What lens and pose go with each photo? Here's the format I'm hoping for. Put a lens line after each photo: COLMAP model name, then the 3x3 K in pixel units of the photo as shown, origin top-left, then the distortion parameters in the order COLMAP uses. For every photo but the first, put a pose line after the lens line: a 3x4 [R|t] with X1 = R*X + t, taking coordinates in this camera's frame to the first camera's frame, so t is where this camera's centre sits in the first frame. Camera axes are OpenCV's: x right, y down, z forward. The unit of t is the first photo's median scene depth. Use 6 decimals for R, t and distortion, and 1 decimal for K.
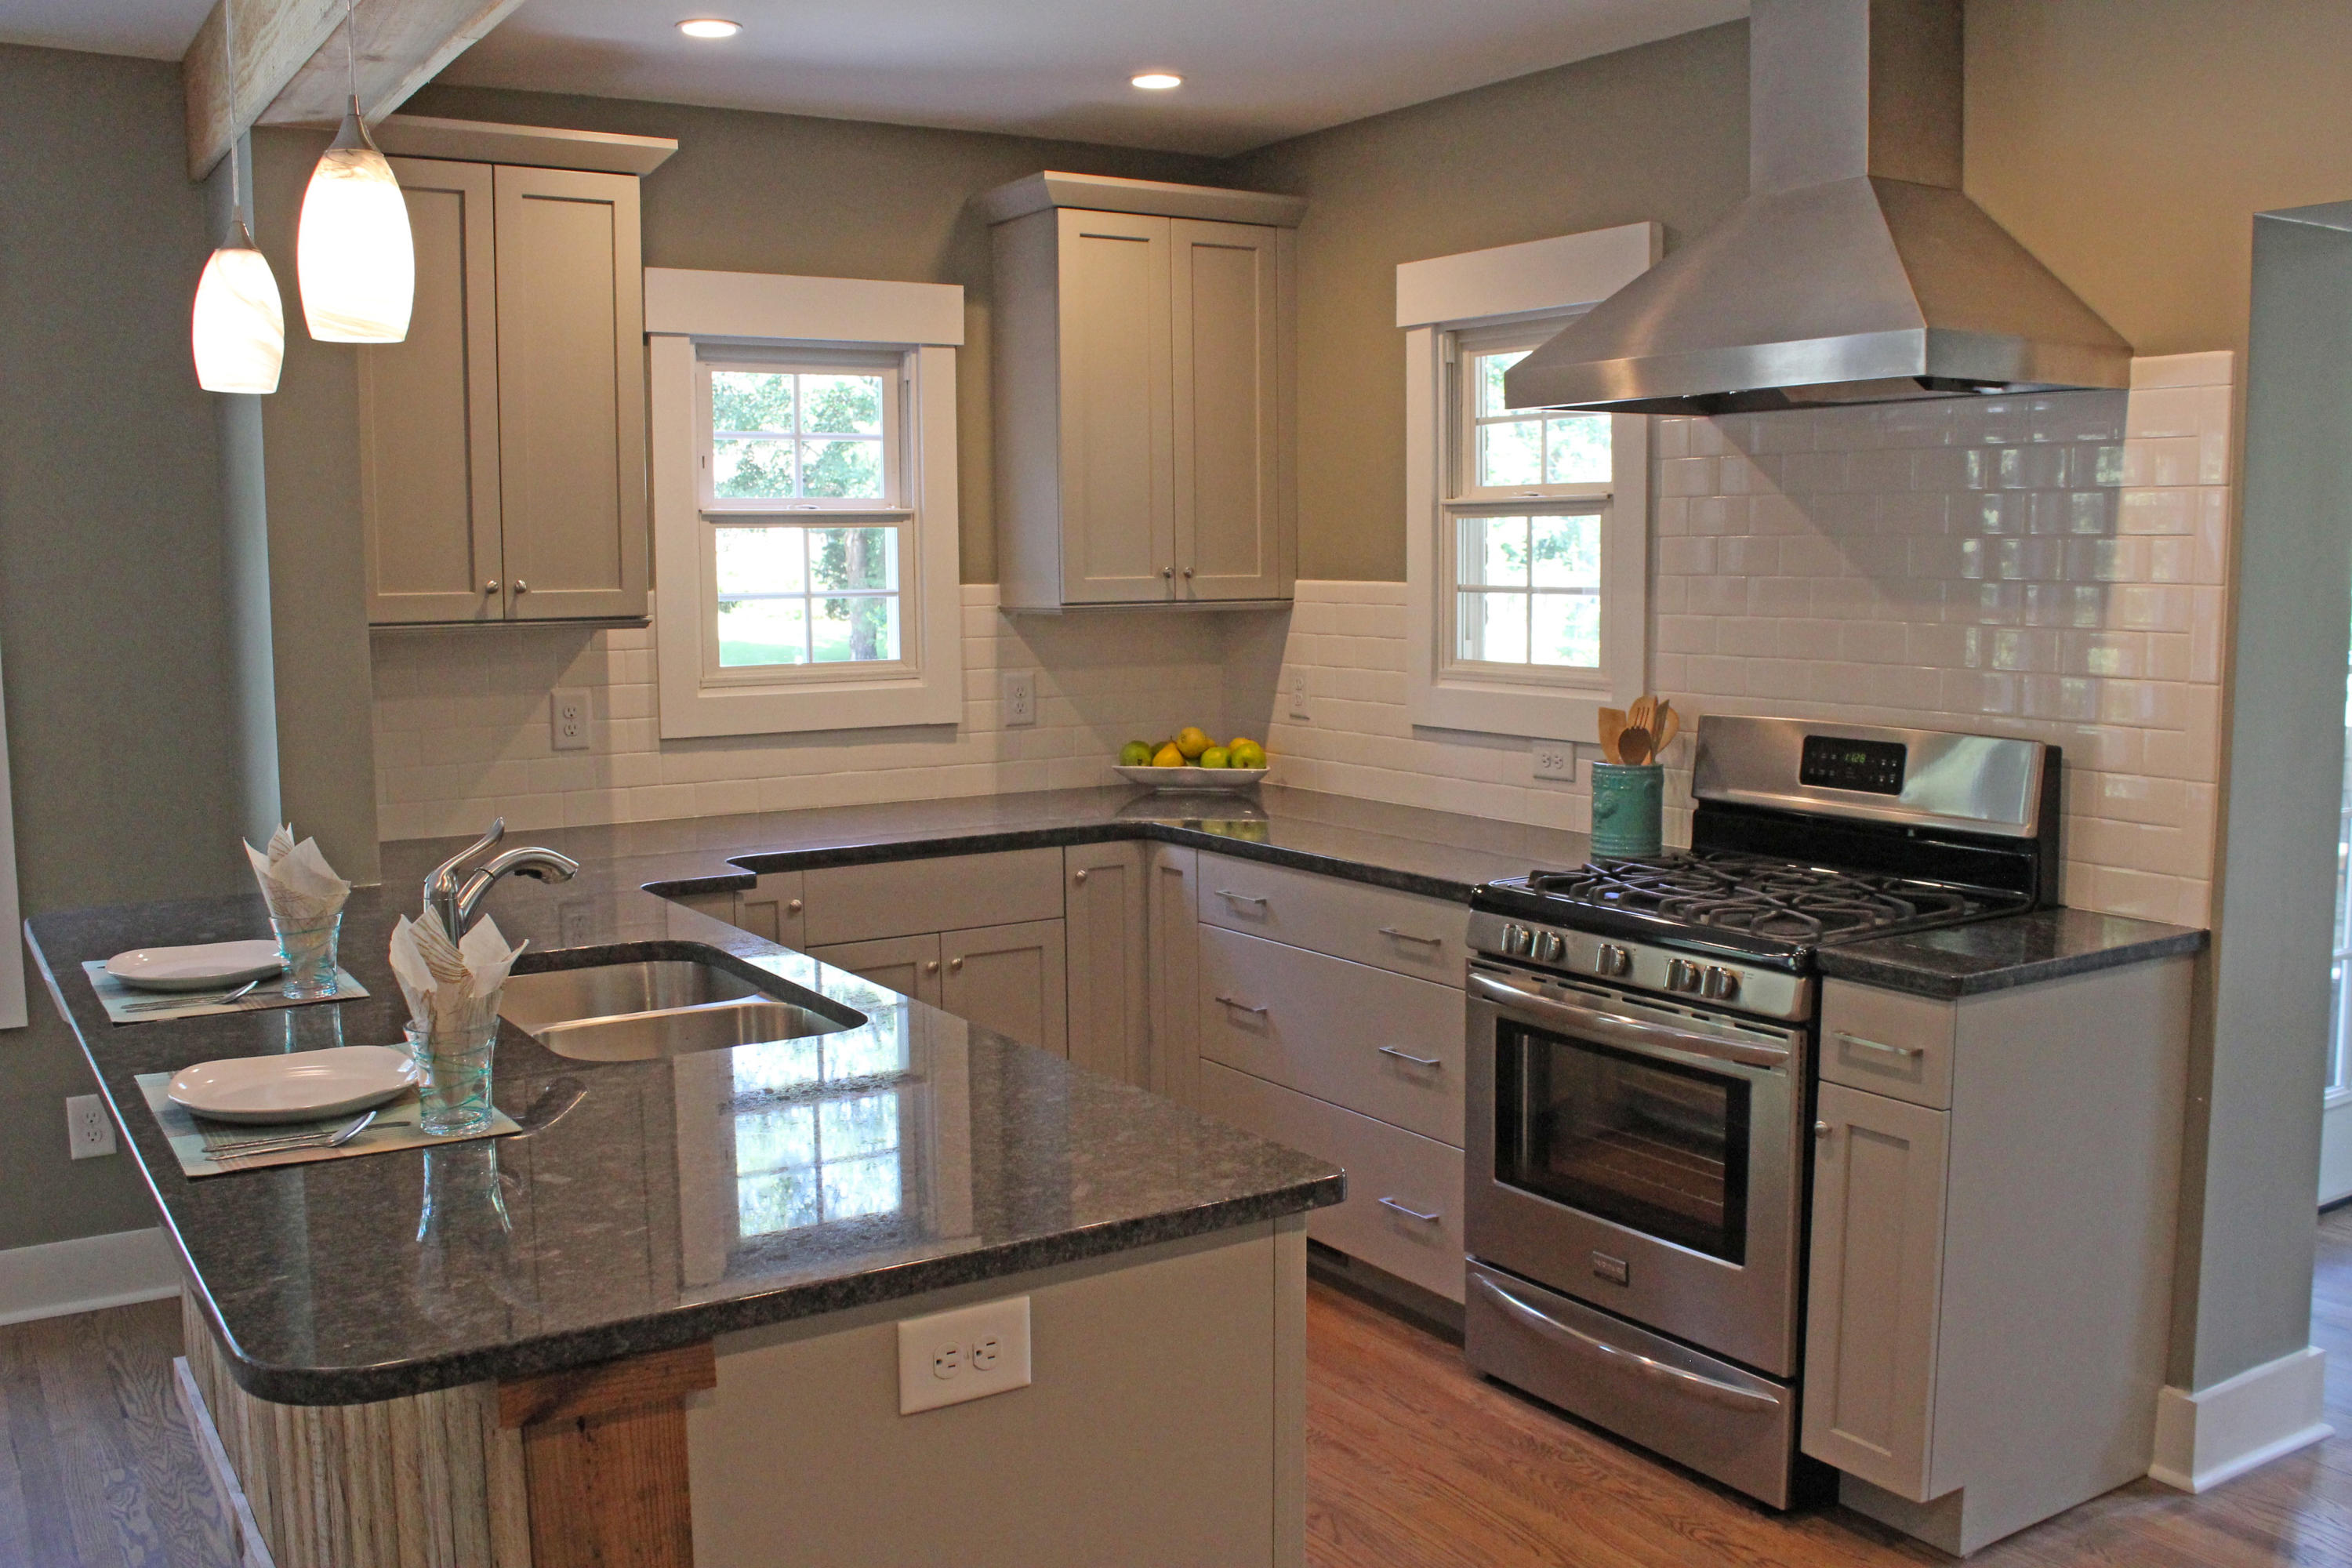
lens RADIAL K [[2152.9, 0, 1132.1], [0, 2152.9, 806.5], [0, 0, 1]] dist [-0.098160, 0.000000]
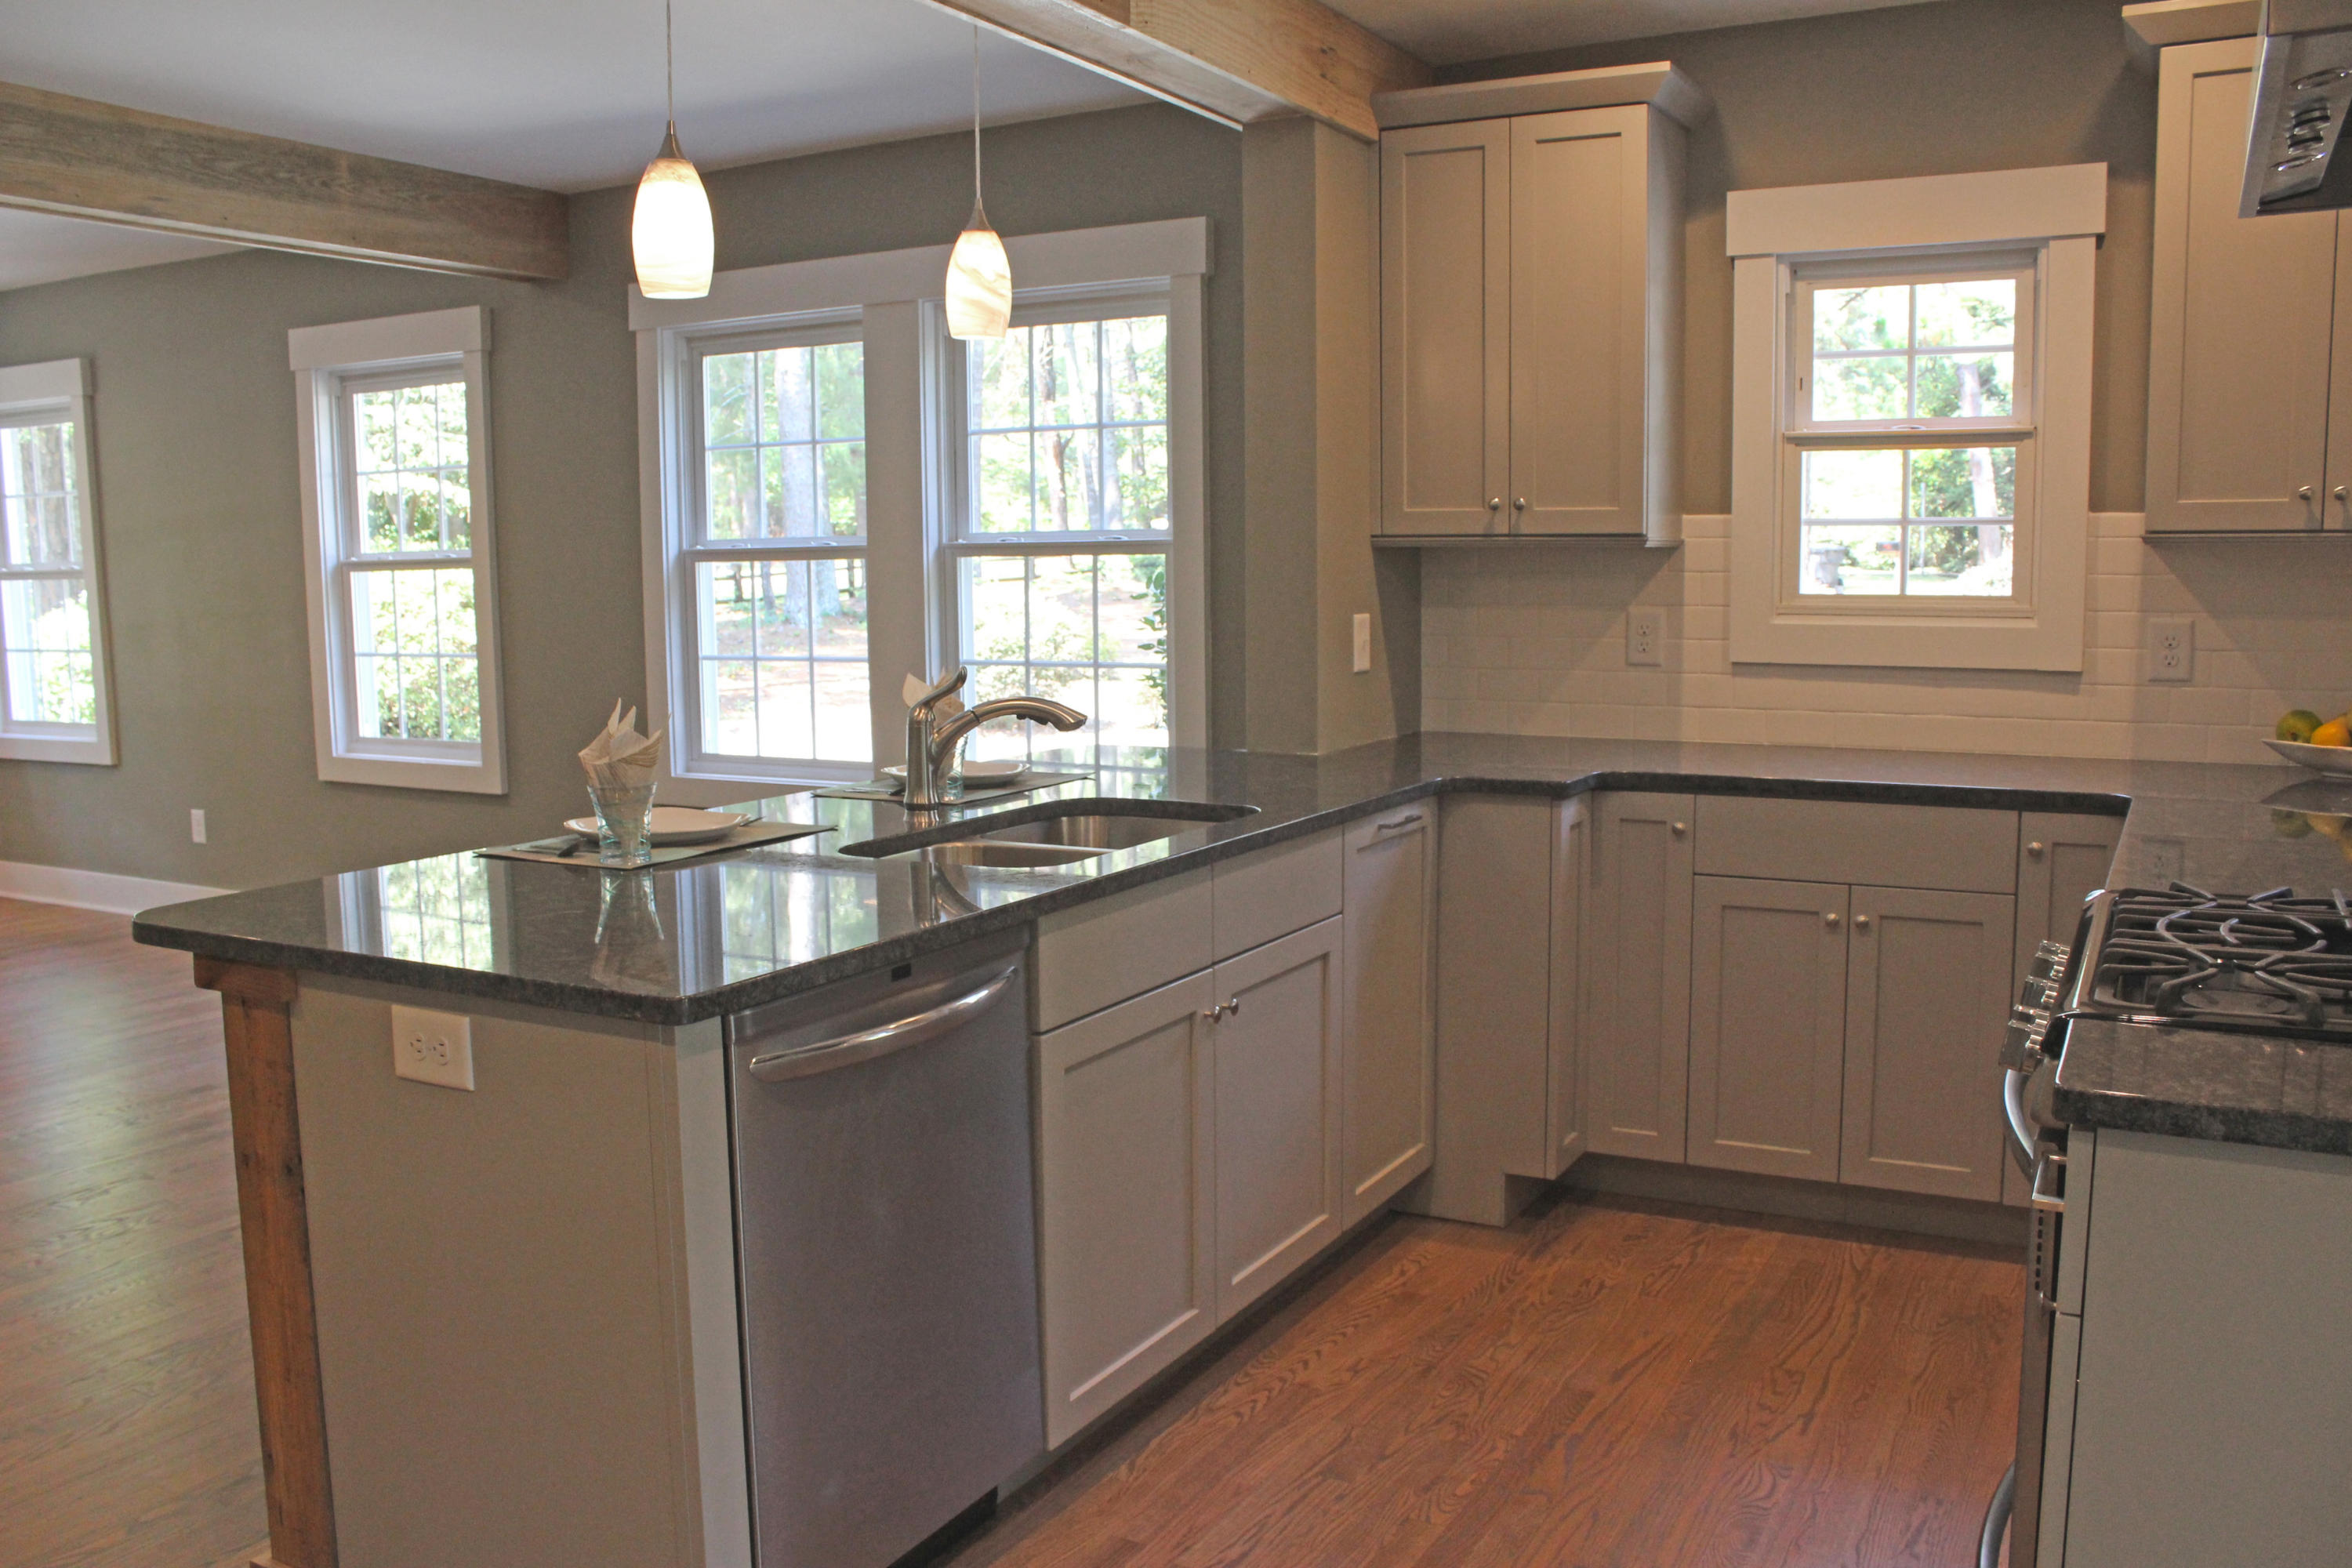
lens RADIAL K [[1942.9, 0, 1131.0], [0, 1942.9, 815.9], [0, 0, 1]] dist [-0.148398, 0.101460]
pose [[0.473468, 0.119432, -0.872676, 0.449255], [-0.099099, 0.991697, 0.081954, -0.006086], [0.875219, 0.047679, 0.481372, 0.333483]]
